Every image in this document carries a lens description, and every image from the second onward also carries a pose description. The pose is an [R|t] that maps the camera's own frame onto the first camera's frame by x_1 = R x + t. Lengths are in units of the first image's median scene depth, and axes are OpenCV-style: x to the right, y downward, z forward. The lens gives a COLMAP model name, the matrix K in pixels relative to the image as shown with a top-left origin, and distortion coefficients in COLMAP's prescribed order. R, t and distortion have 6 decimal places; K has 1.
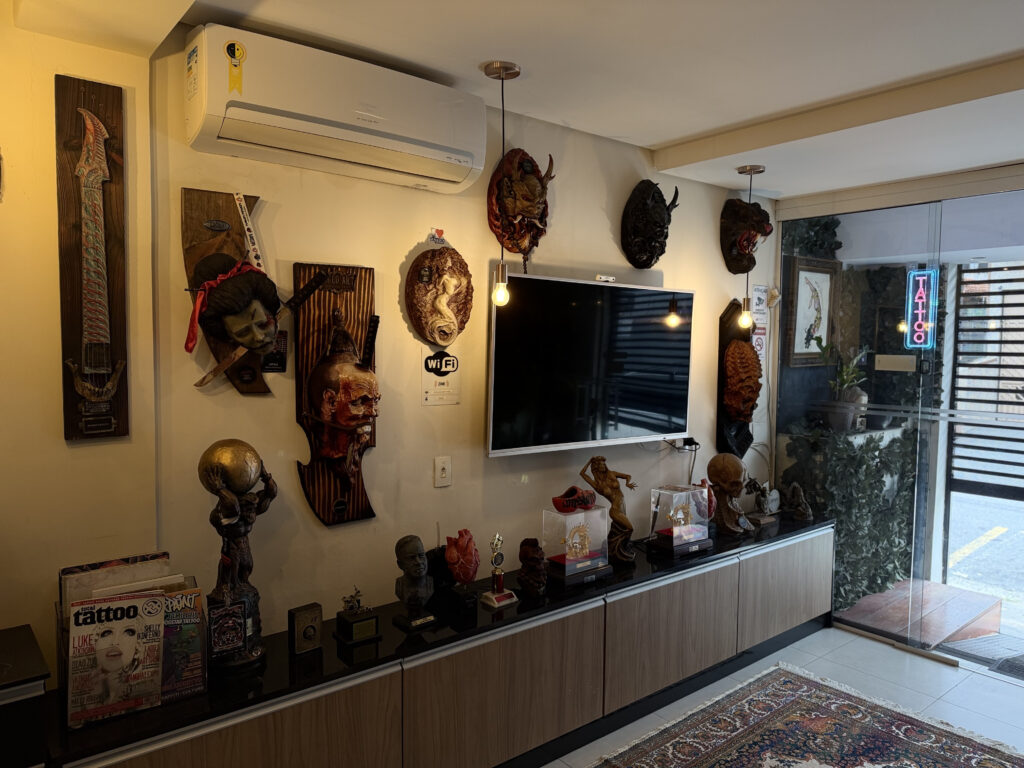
lens RADIAL K [[722.2, 0, 514.7], [0, 722.2, 385.6], [0, 0, 1]] dist [-0.005634, -0.004597]
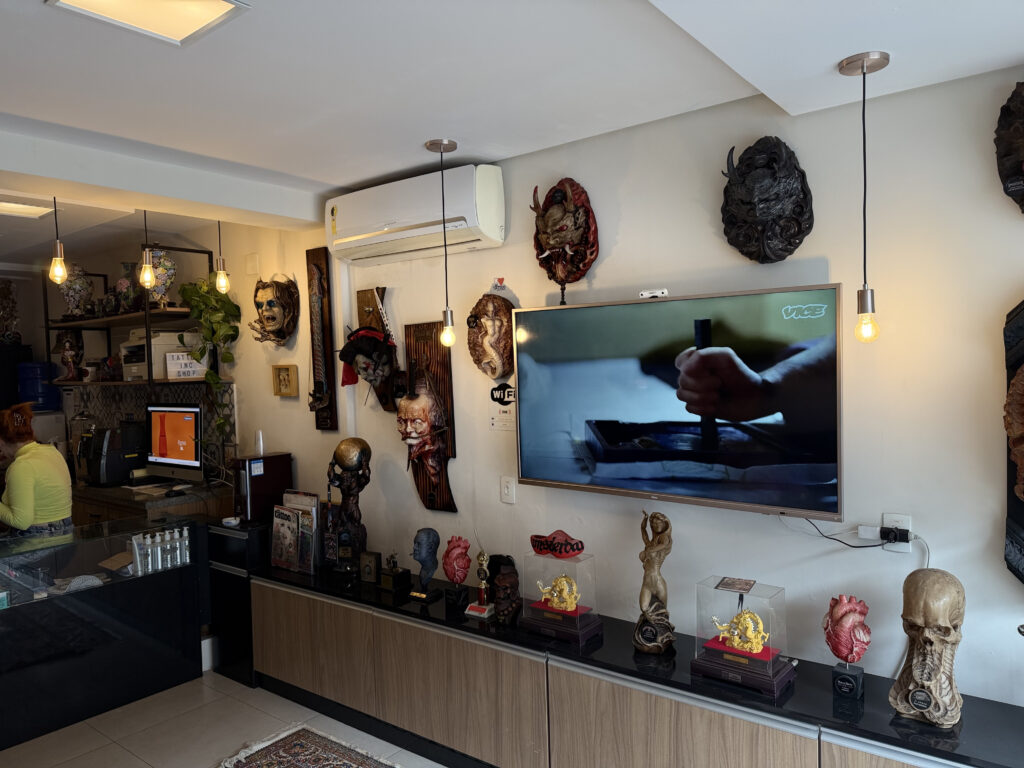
lens RADIAL K [[722.2, 0, 514.9], [0, 722.2, 383.4], [0, 0, 1]] dist [-0.005634, -0.004597]
pose [[0.220261, 0.000281, -0.975441, 1.030038], [-0.031415, 0.999483, -0.006806, -0.040894], [0.974935, 0.032142, 0.220156, 0.775896]]
